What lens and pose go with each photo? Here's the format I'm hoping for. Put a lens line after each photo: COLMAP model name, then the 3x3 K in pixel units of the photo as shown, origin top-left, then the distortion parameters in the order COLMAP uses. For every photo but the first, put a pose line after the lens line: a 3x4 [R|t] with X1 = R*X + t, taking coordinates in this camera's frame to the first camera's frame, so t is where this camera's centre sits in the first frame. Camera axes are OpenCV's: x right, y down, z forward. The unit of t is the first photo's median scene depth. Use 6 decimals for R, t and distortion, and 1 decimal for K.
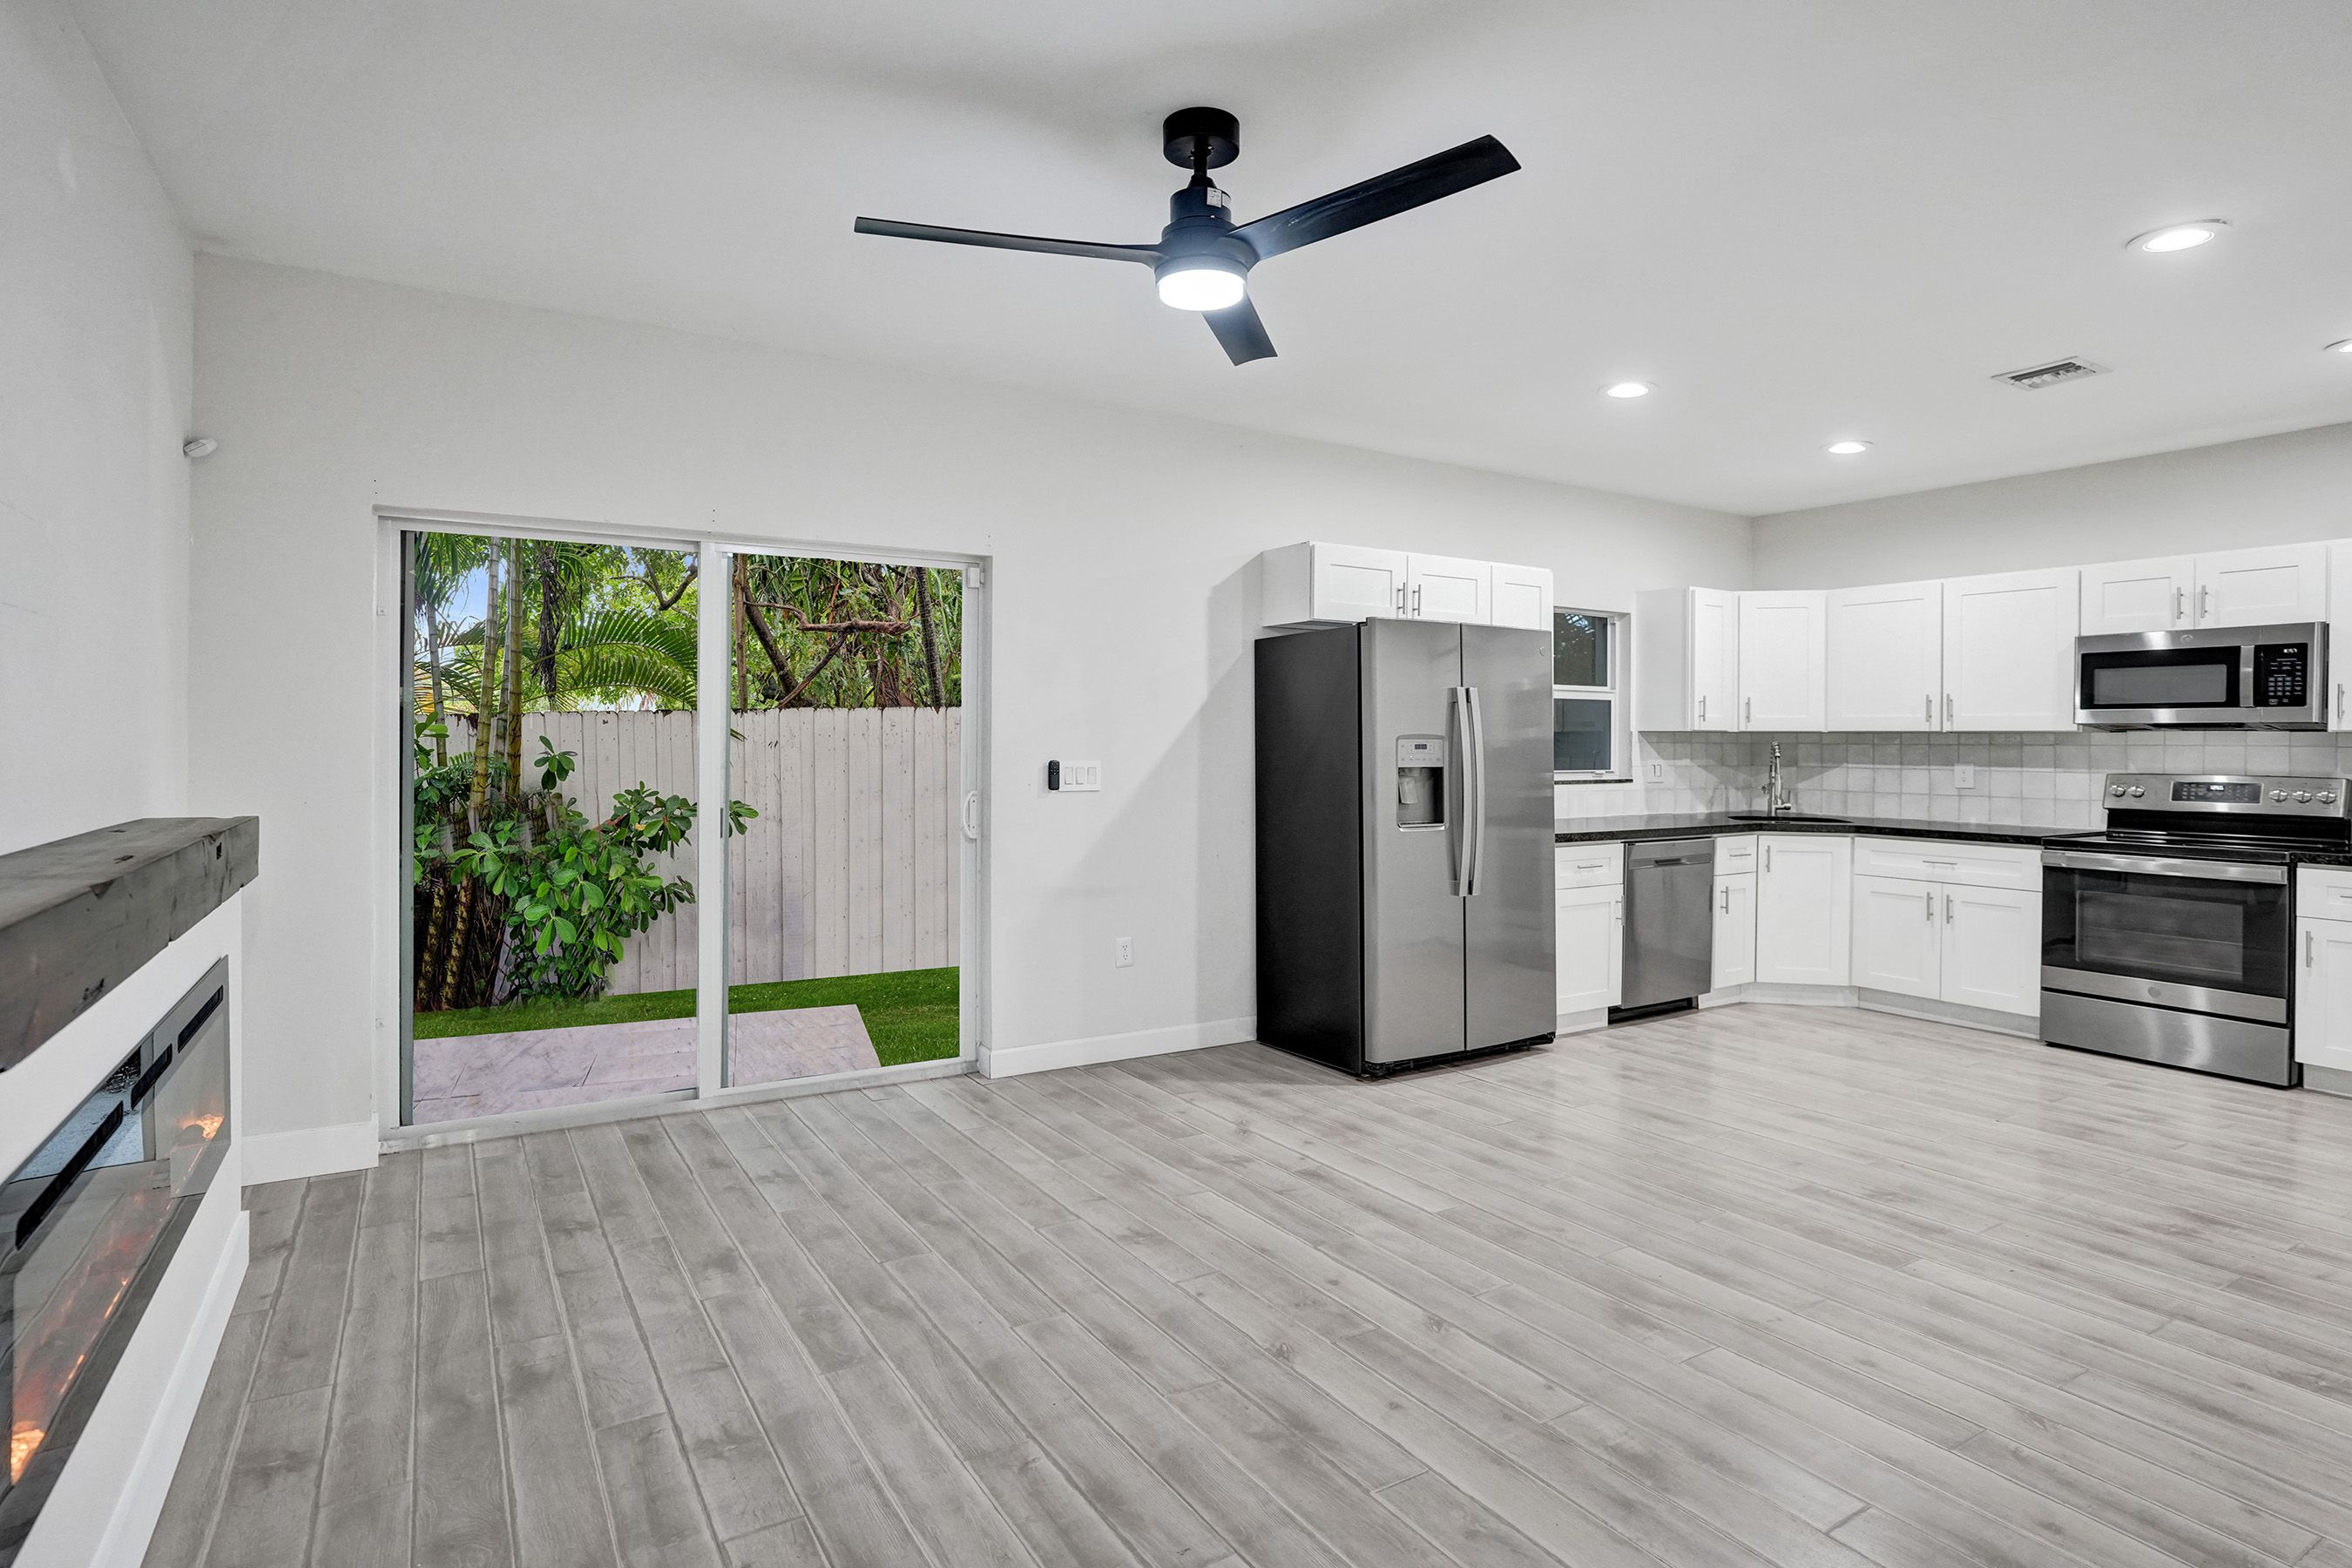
lens RADIAL K [[1271.6, 0, 1184.0], [0, 1271.6, 742.5], [0, 0, 1]] dist [-0.005395, -0.000781]
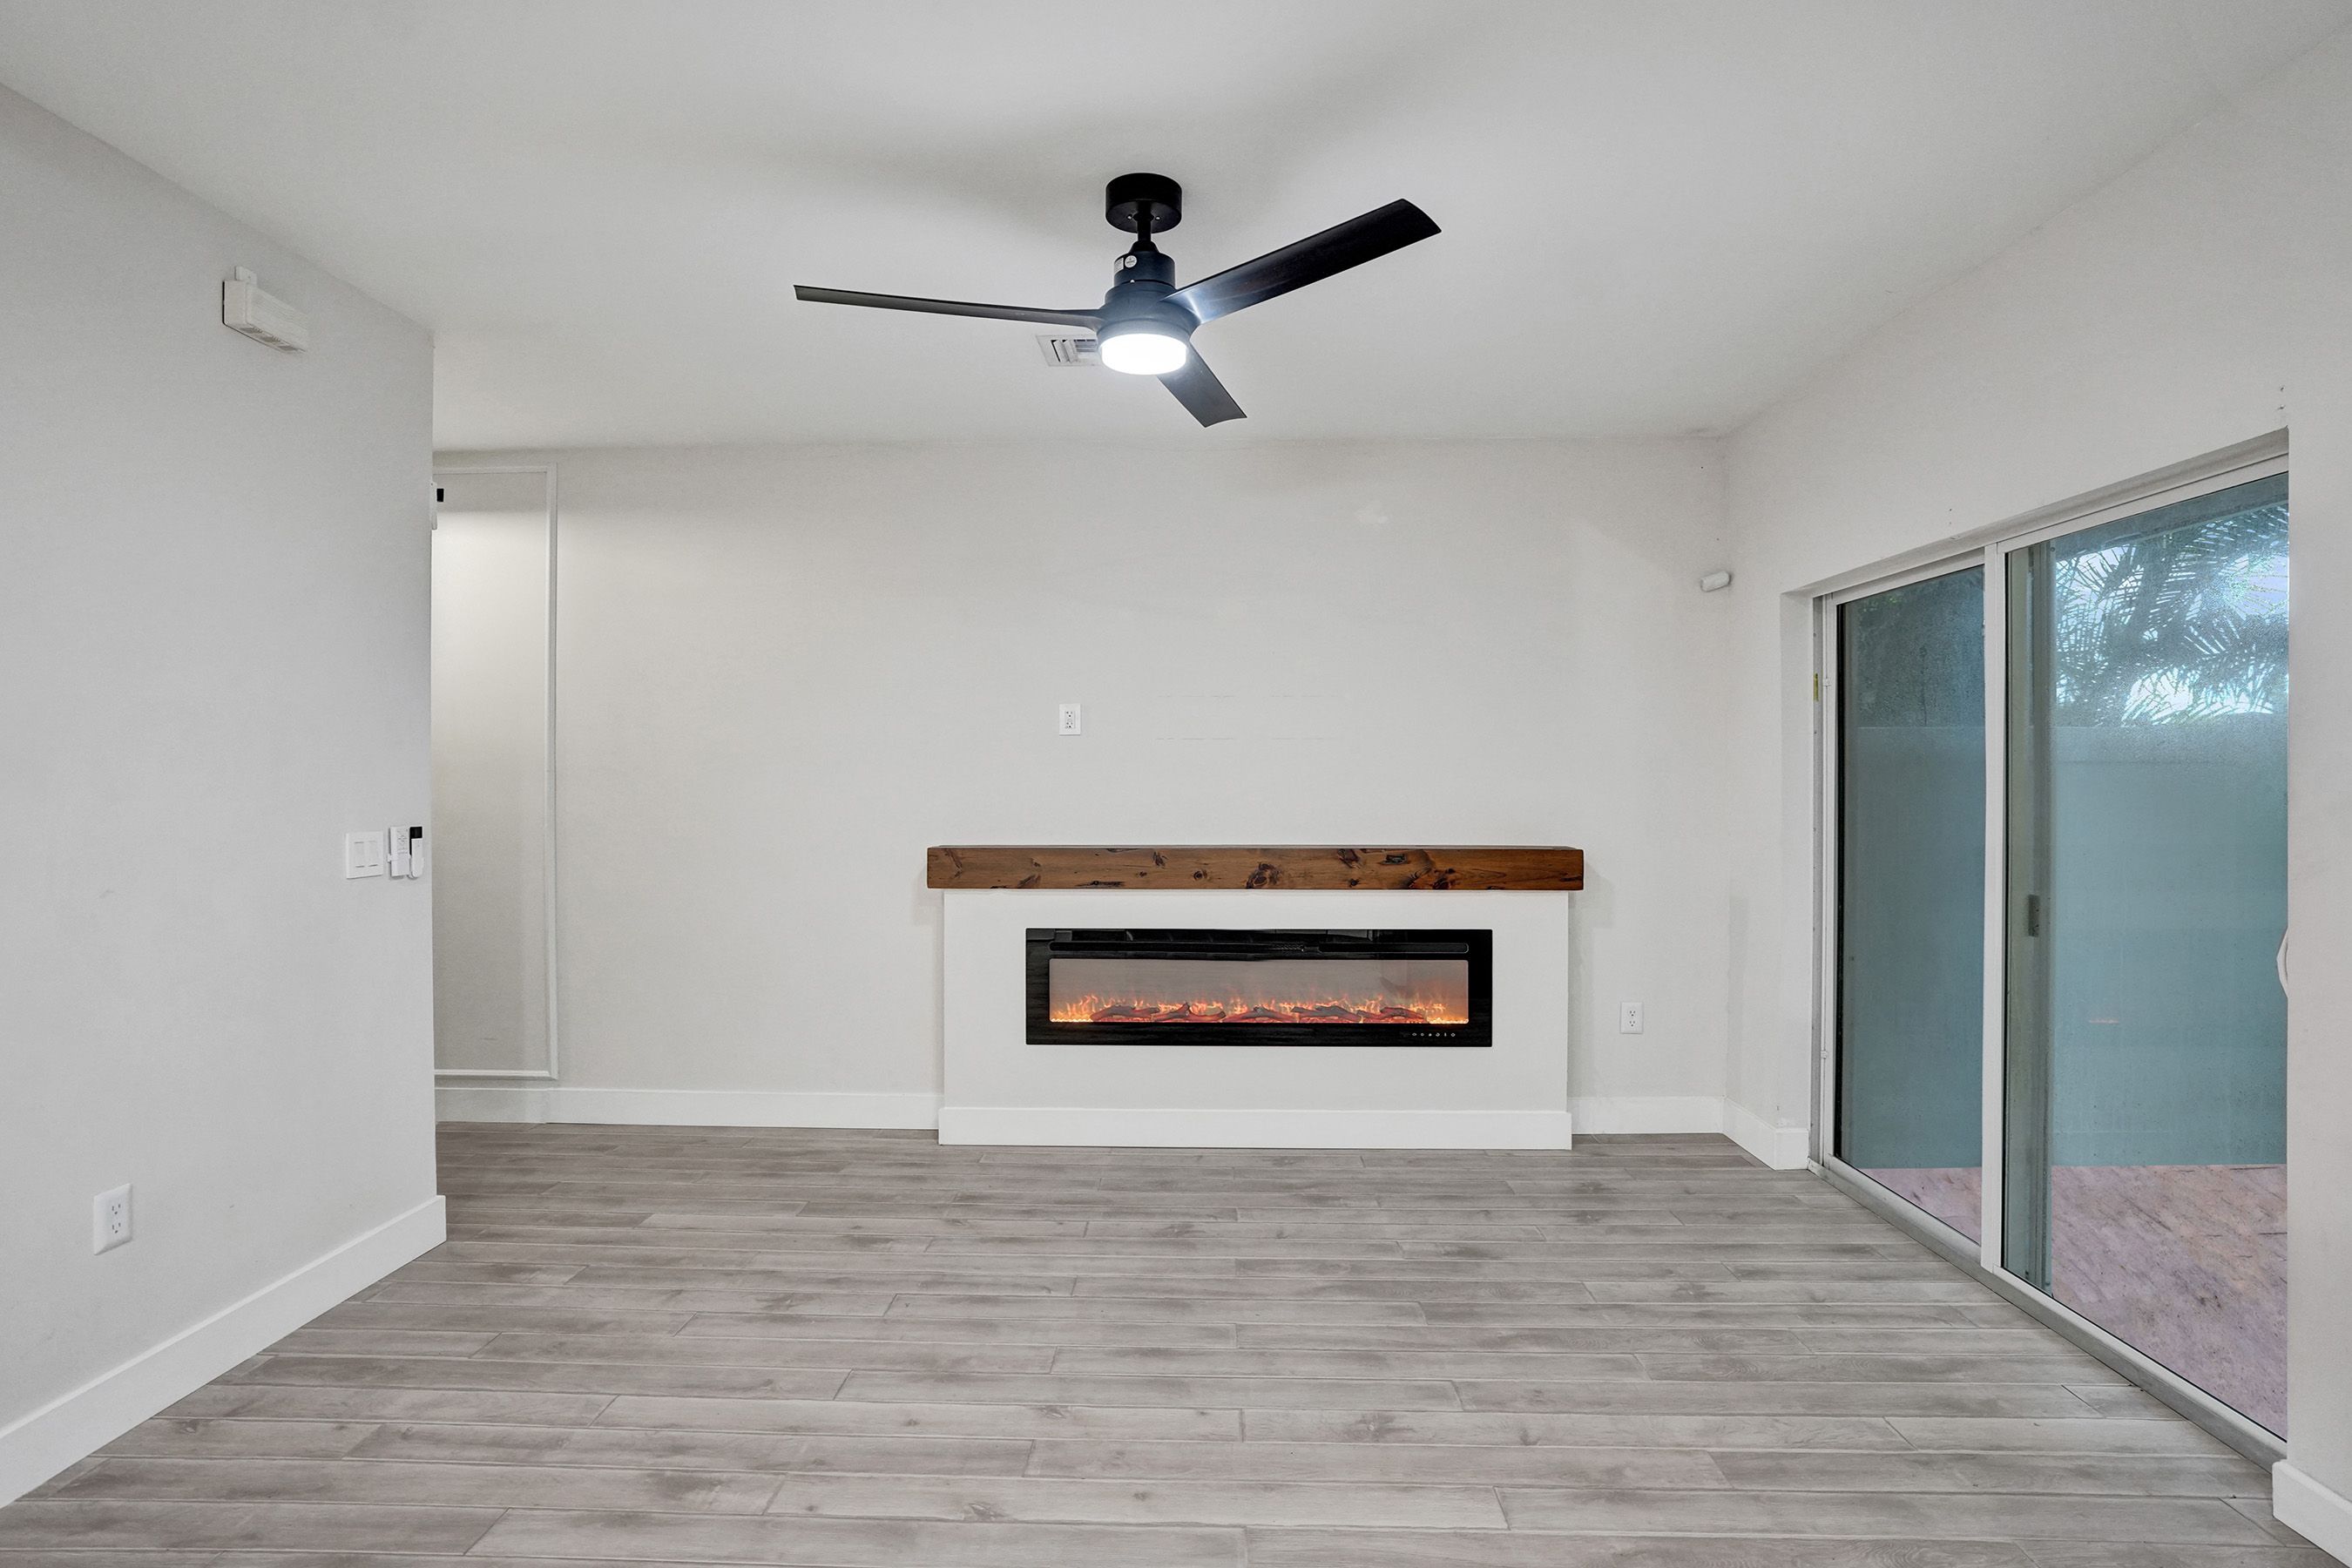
lens RADIAL K [[1218.3, 0, 1178.1], [0, 1218.3, 778.5], [0, 0, 1]] dist [-0.004670, -0.000447]
pose [[-0.566249, -0.011938, -0.824148, 0.449459], [-0.000163, 0.999897, -0.014372, -0.006755], [0.824234, -0.008003, -0.566192, 0.888347]]
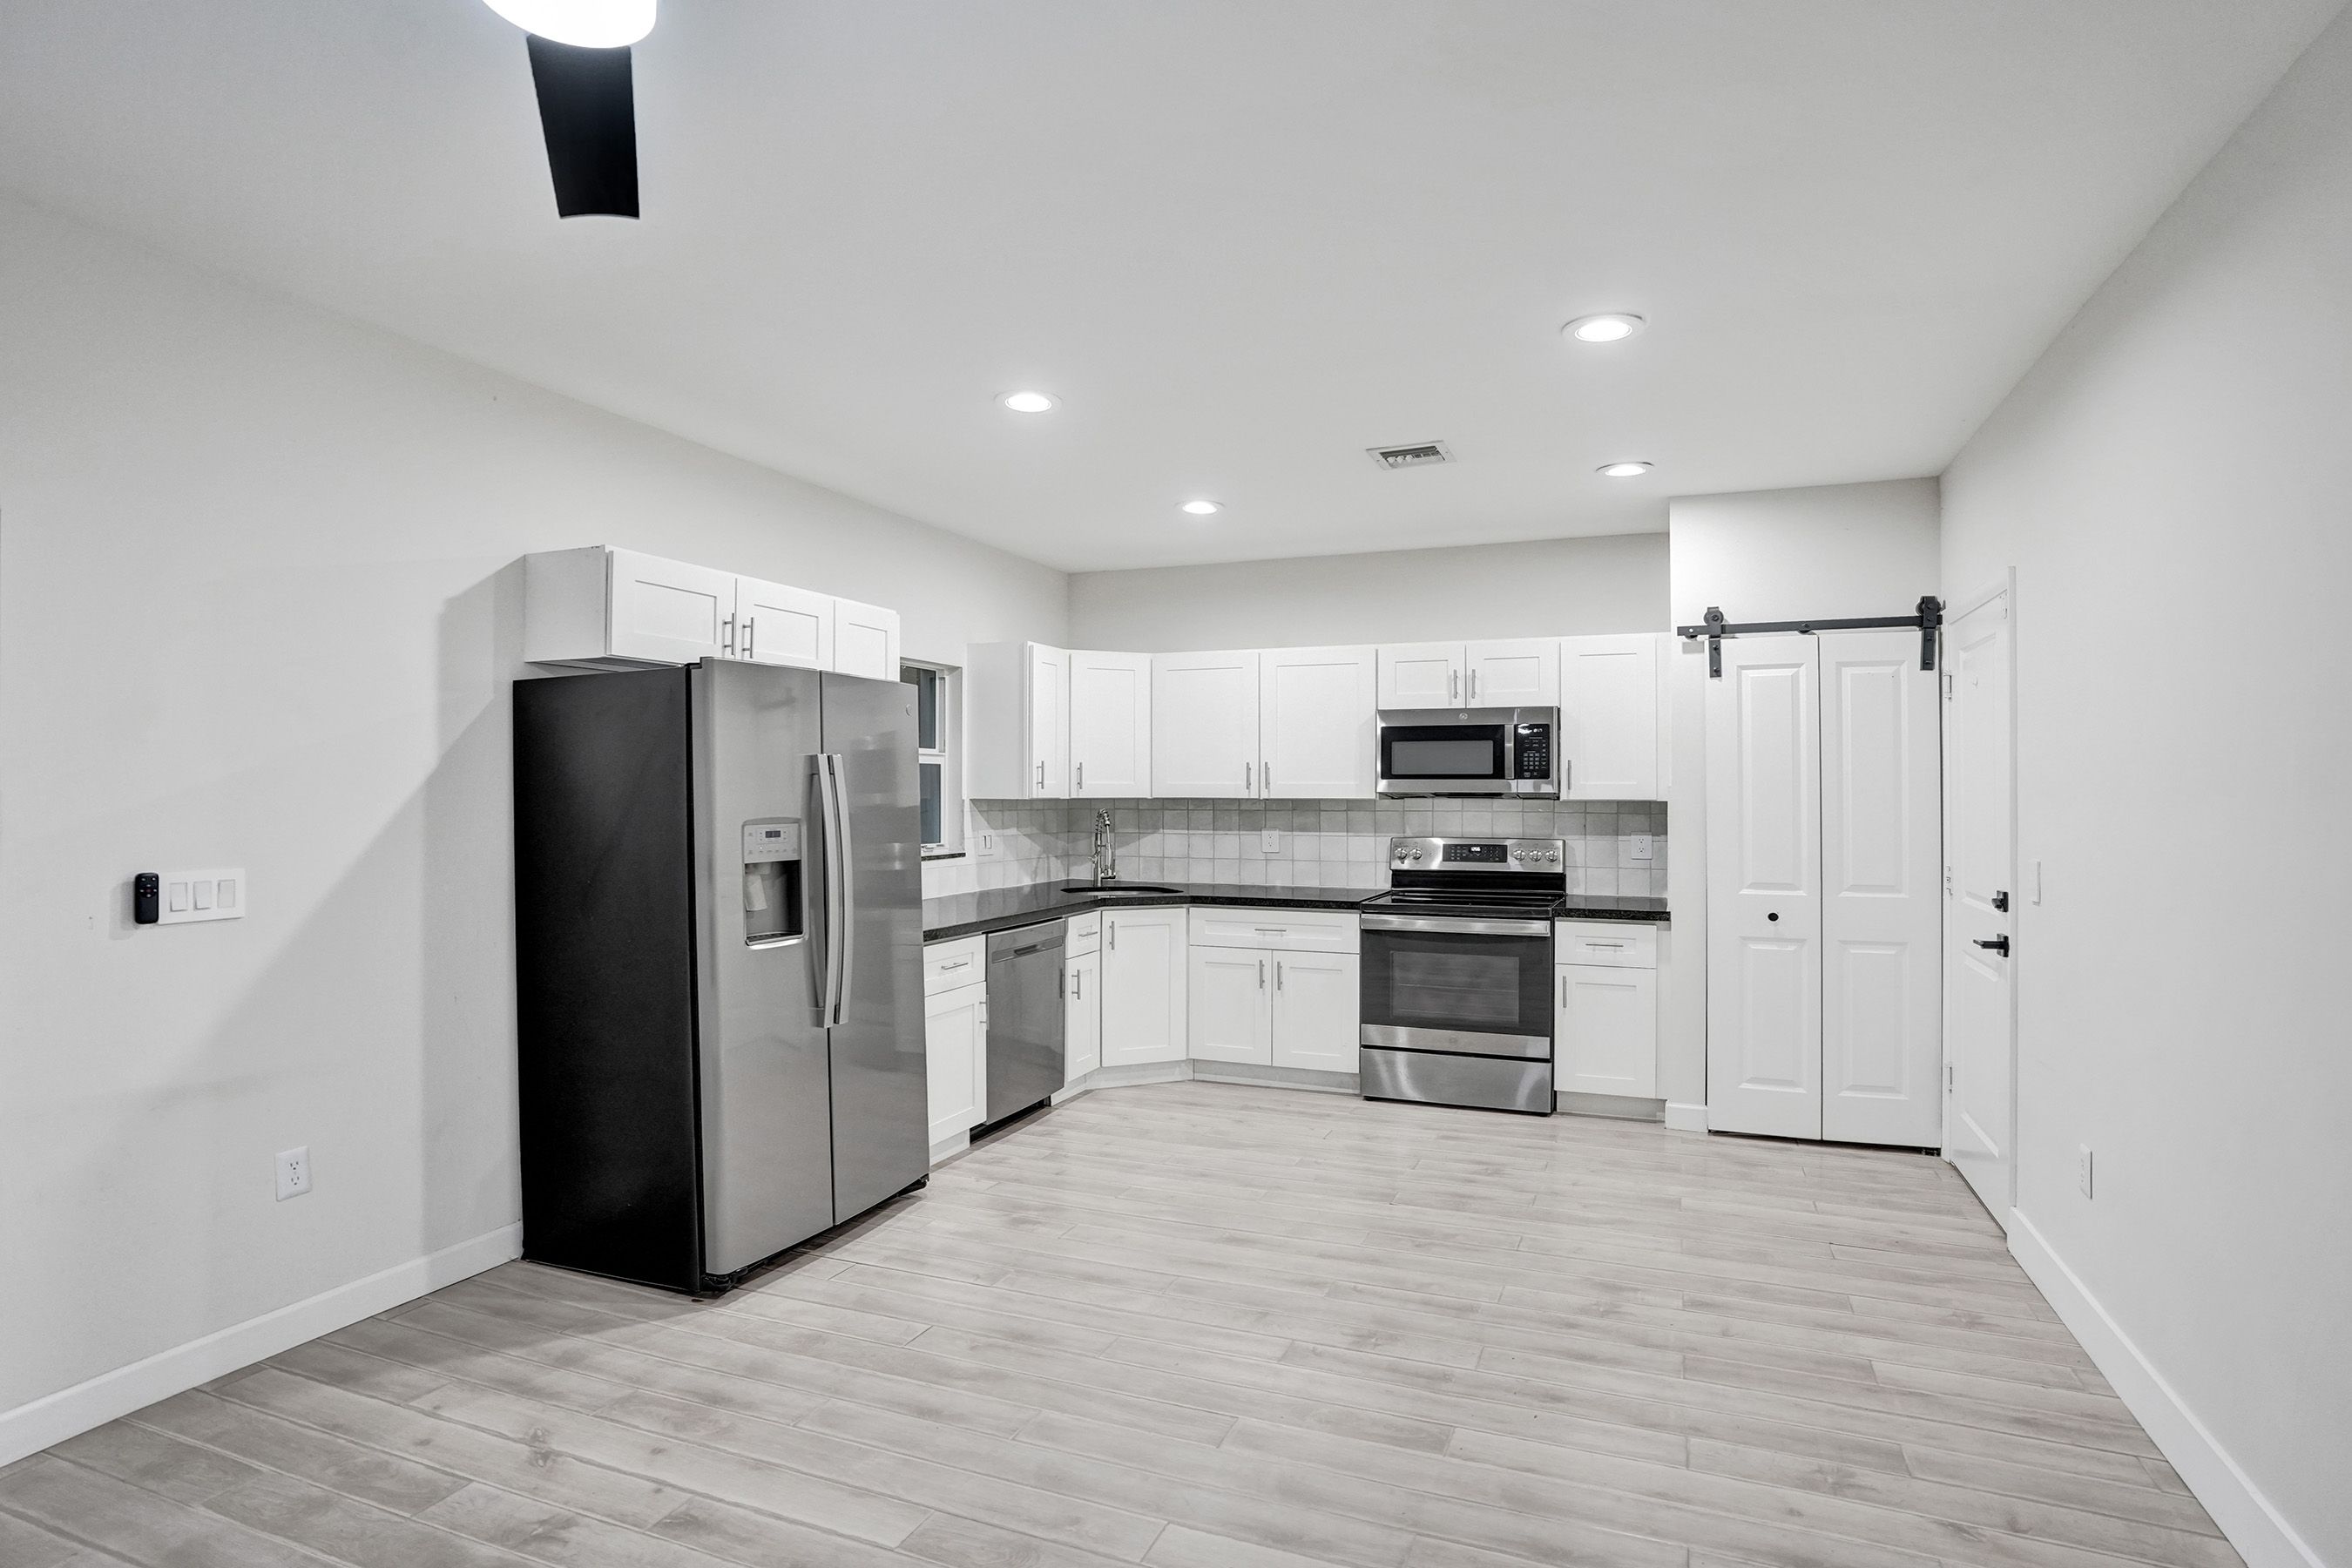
lens RADIAL K [[1243.2, 0, 1187.1], [0, 1243.2, 779.8], [0, 0, 1]] dist [-0.063375, 0.041436]
pose [[0.812875, -0.001667, 0.582436, -0.037865], [0.005194, 0.999977, -0.004386, -0.023886], [-0.582416, 0.006591, 0.812865, 0.267415]]
